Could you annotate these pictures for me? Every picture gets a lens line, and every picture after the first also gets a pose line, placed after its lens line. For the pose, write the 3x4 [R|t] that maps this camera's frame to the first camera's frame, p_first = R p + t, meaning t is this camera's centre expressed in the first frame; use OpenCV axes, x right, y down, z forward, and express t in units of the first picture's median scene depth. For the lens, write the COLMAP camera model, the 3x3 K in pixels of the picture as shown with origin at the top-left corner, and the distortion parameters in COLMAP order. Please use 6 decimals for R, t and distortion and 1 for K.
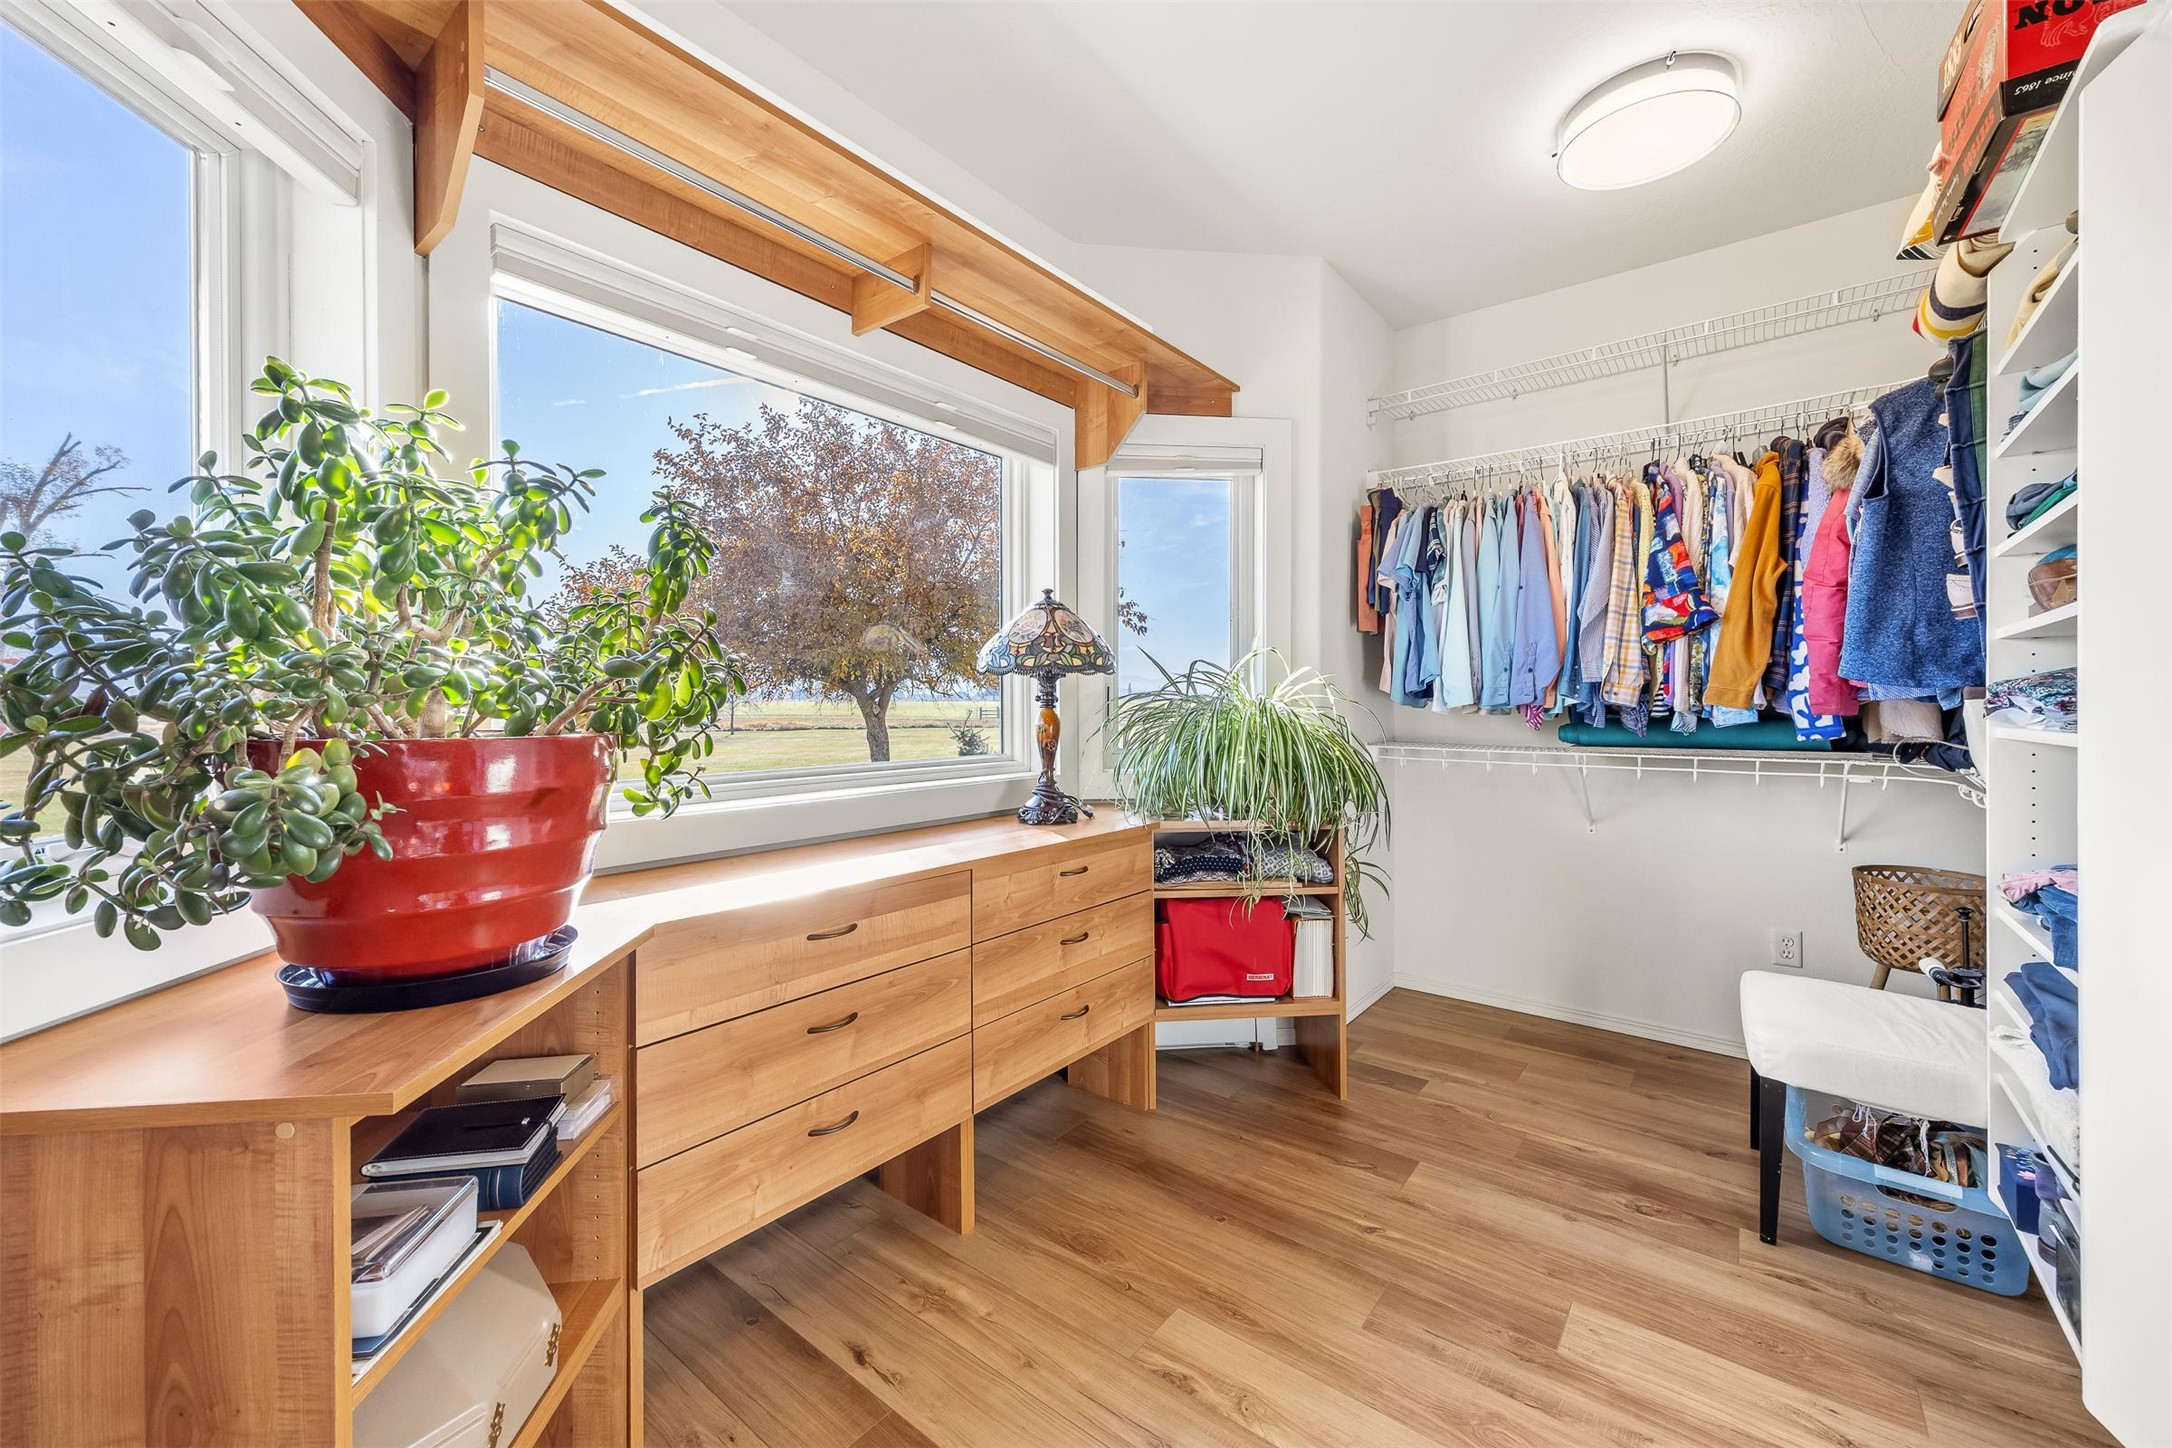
lens RADIAL K [[840.1, 0, 1091.5], [0, 840.1, 695.6], [0, 0, 1]] dist [-0.000439, 0.000122]
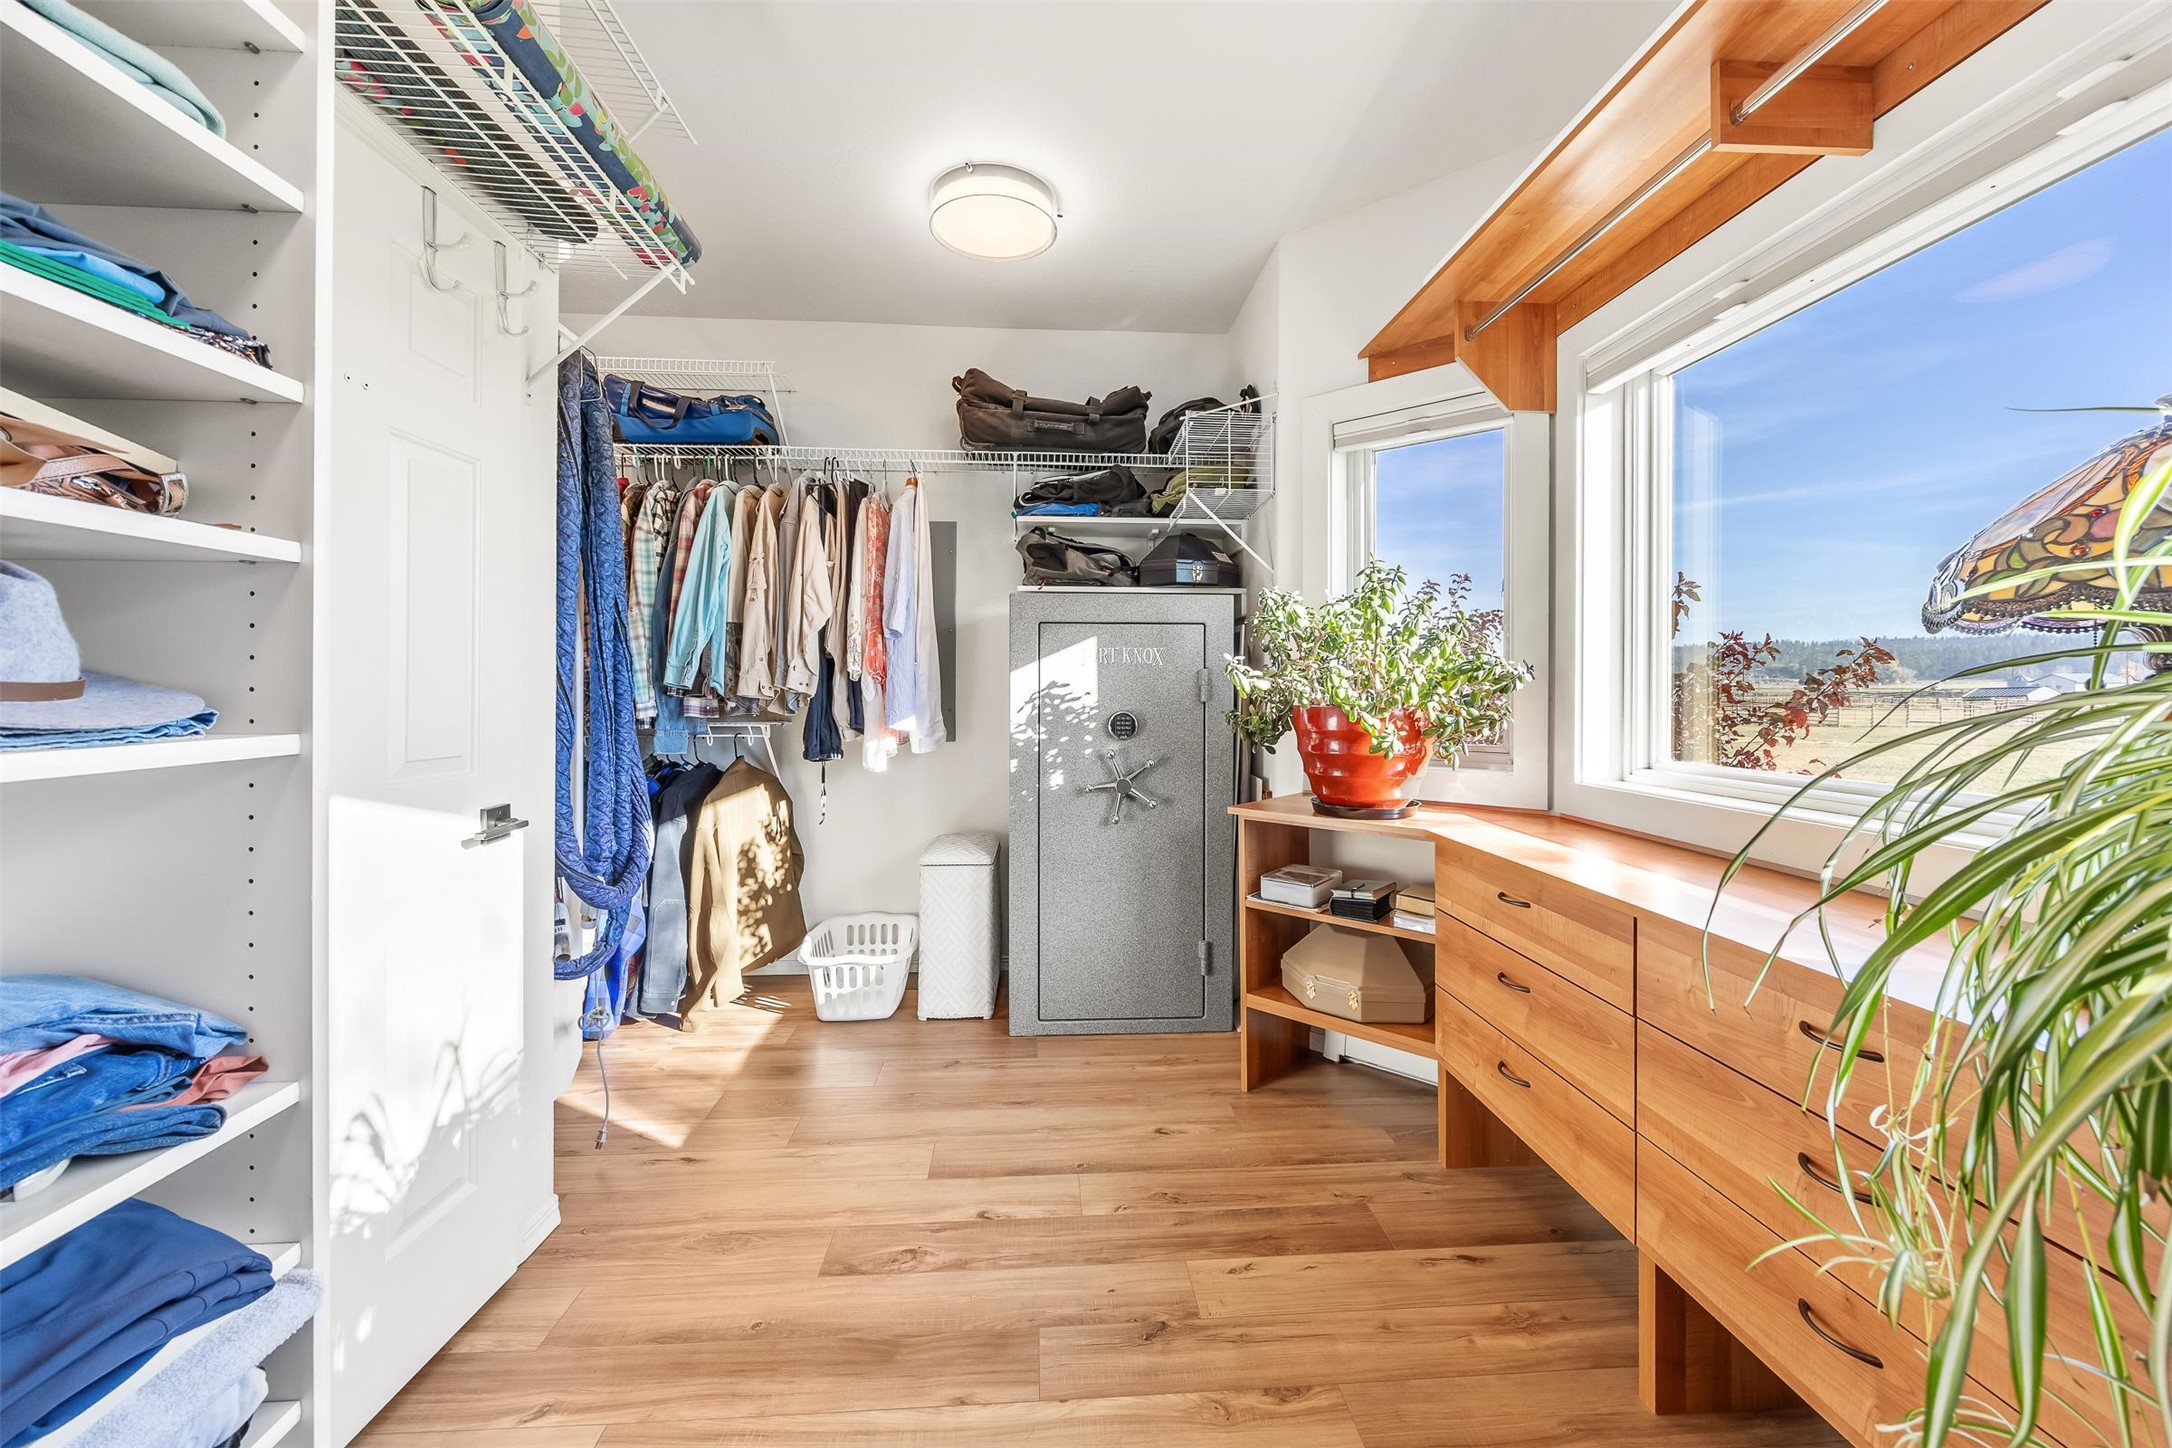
lens RADIAL K [[840.1, 0, 1091.5], [0, 840.1, 695.6], [0, 0, 1]] dist [-0.000439, 0.000122]
pose [[-0.739527, 0.001977, -0.673124, 0.820459], [0.001363, 0.999998, 0.001440, 0.009429], [0.673126, 0.000148, -0.739528, 1.396731]]
